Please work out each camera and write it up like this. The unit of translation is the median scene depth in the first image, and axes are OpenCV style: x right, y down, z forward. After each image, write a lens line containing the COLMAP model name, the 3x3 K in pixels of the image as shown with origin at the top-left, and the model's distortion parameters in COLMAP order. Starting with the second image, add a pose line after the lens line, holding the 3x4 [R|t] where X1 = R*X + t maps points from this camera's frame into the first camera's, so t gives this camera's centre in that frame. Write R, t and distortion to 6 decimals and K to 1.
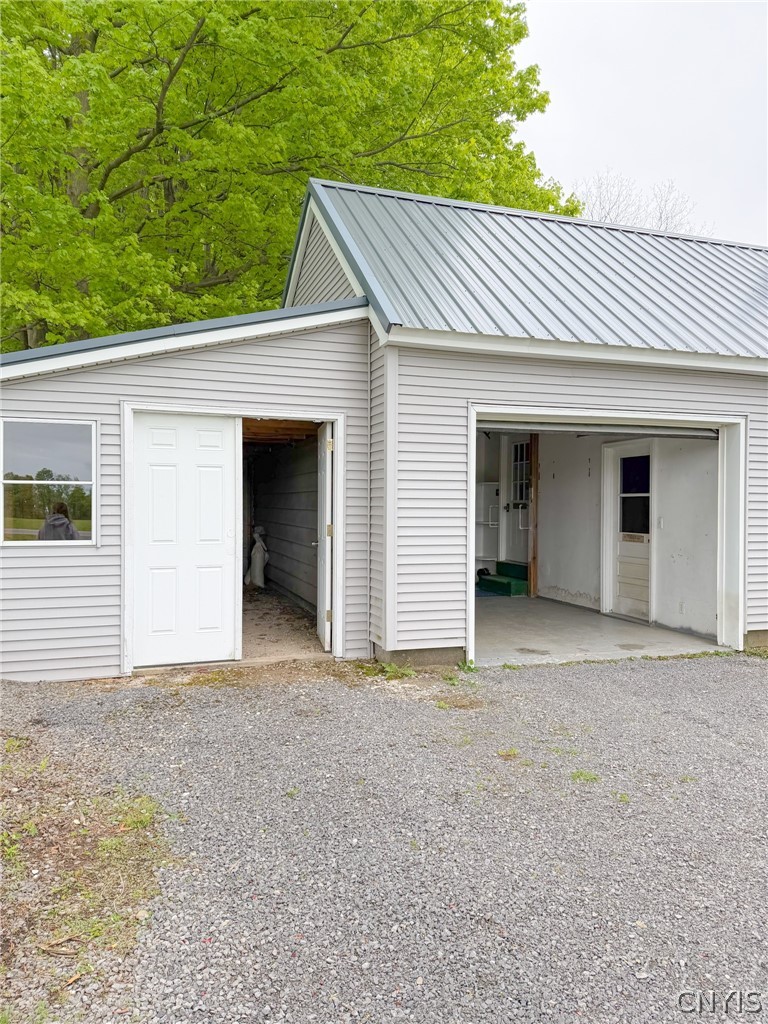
lens RADIAL K [[710.9, 0, 384.0], [0, 710.9, 512.0], [0, 0, 1]] dist [0.003909, 0.000190]
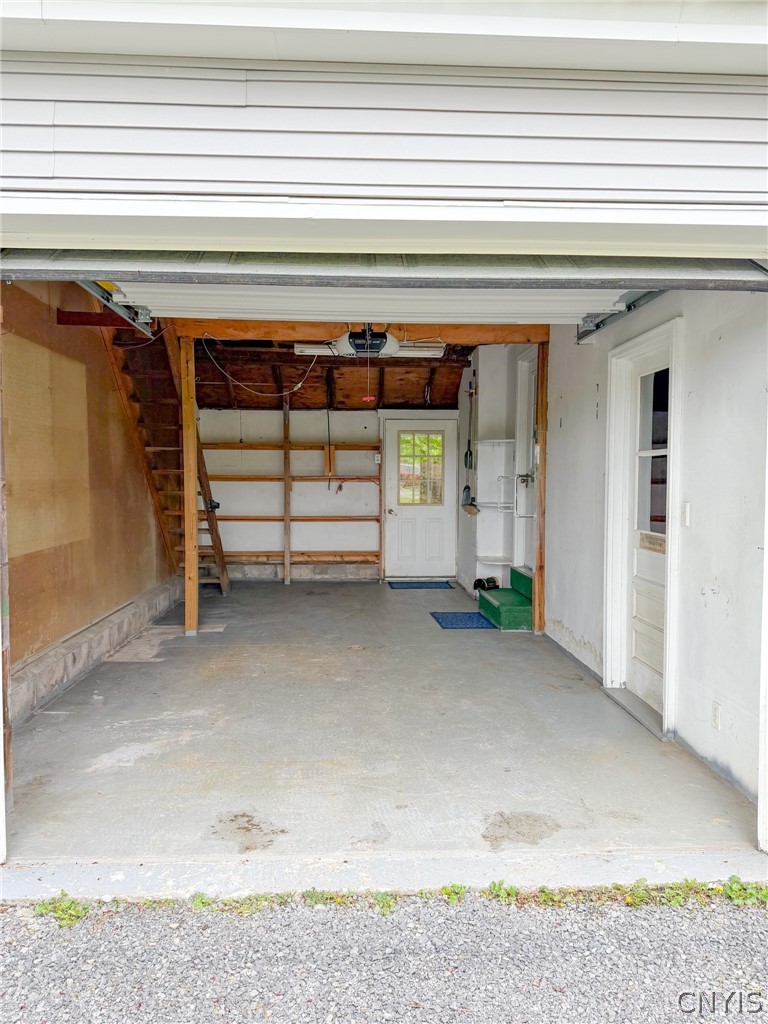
lens RADIAL K [[744.9, 0, 384.0], [0, 744.9, 512.0], [0, 0, 1]] dist [0.021364, -0.046228]
pose [[0.961400, -0.001550, -0.275149, 0.303663], [0.011983, 0.999271, 0.036242, -0.004456], [0.274892, -0.038140, 0.960718, 0.451912]]
